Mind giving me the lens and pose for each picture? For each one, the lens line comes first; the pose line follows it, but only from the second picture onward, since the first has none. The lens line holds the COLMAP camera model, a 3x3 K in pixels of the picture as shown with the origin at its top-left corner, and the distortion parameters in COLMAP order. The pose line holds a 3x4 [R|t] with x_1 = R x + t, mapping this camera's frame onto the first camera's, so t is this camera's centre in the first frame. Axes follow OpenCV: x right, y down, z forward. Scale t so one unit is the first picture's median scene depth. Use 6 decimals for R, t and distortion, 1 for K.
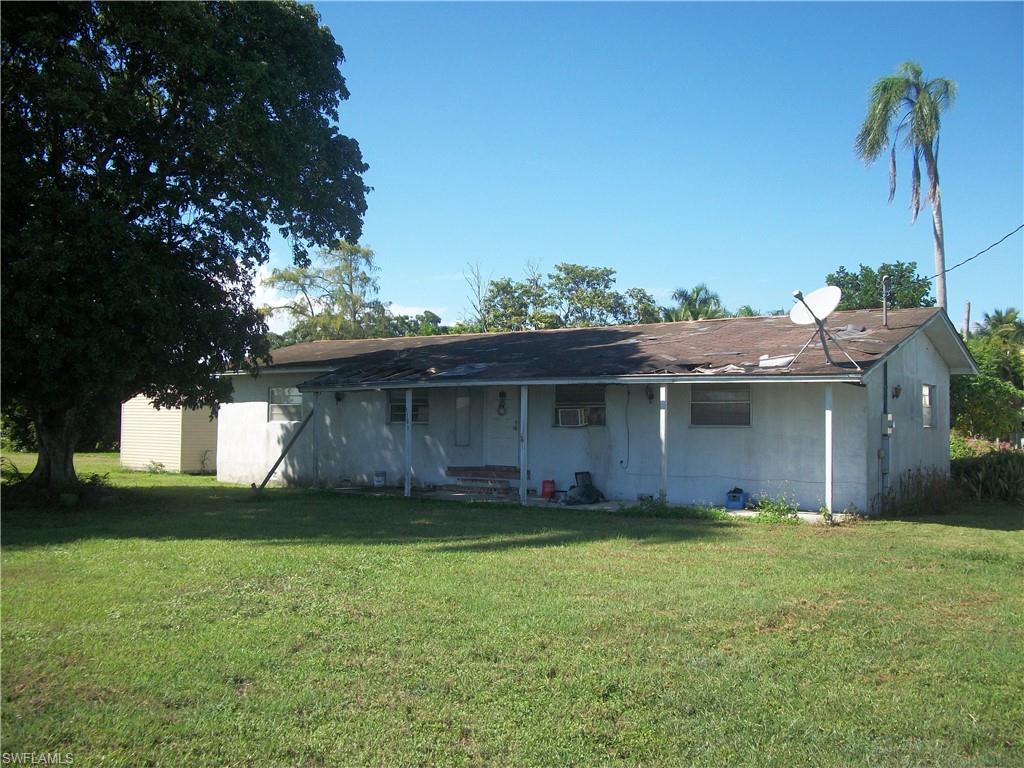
lens RADIAL K [[964.5, 0, 512.0], [0, 964.5, 384.0], [0, 0, 1]] dist [-0.006436, -0.002339]
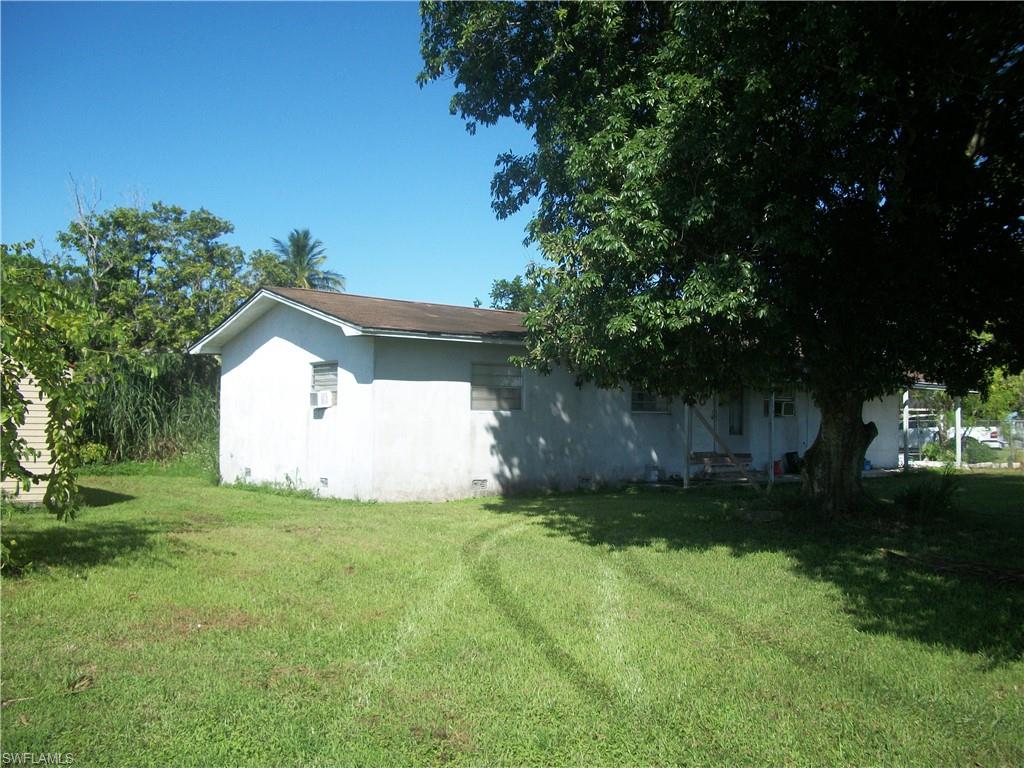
lens RADIAL K [[964.5, 0, 512.0], [0, 964.5, 384.0], [0, 0, 1]] dist [-0.006436, -0.002339]
pose [[0.299985, 0.021027, 0.953712, -1.084671], [-0.047921, 0.998827, -0.006948, 0.027711], [-0.952740, -0.043618, 0.300641, 0.886847]]
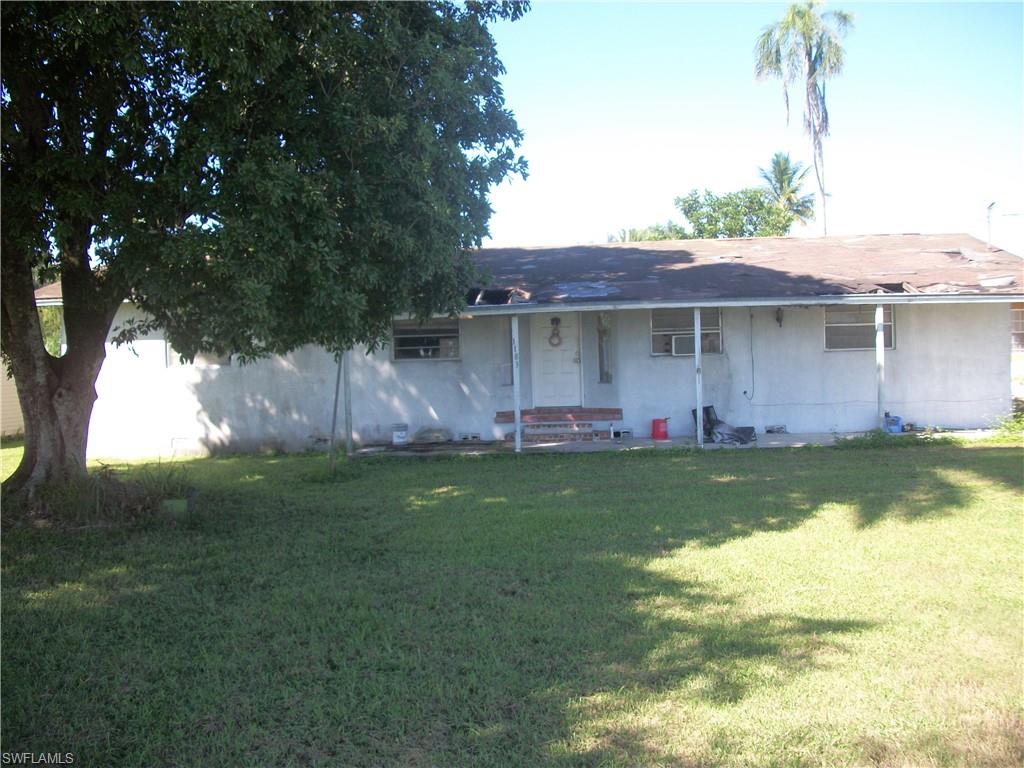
lens RADIAL K [[964.5, 0, 512.0], [0, 964.5, 384.0], [0, 0, 1]] dist [-0.006436, -0.002339]
pose [[0.827466, -0.050598, 0.559231, -0.506985], [0.009823, 0.997084, 0.075680, 0.001918], [-0.561429, -0.057129, 0.825550, 0.334100]]
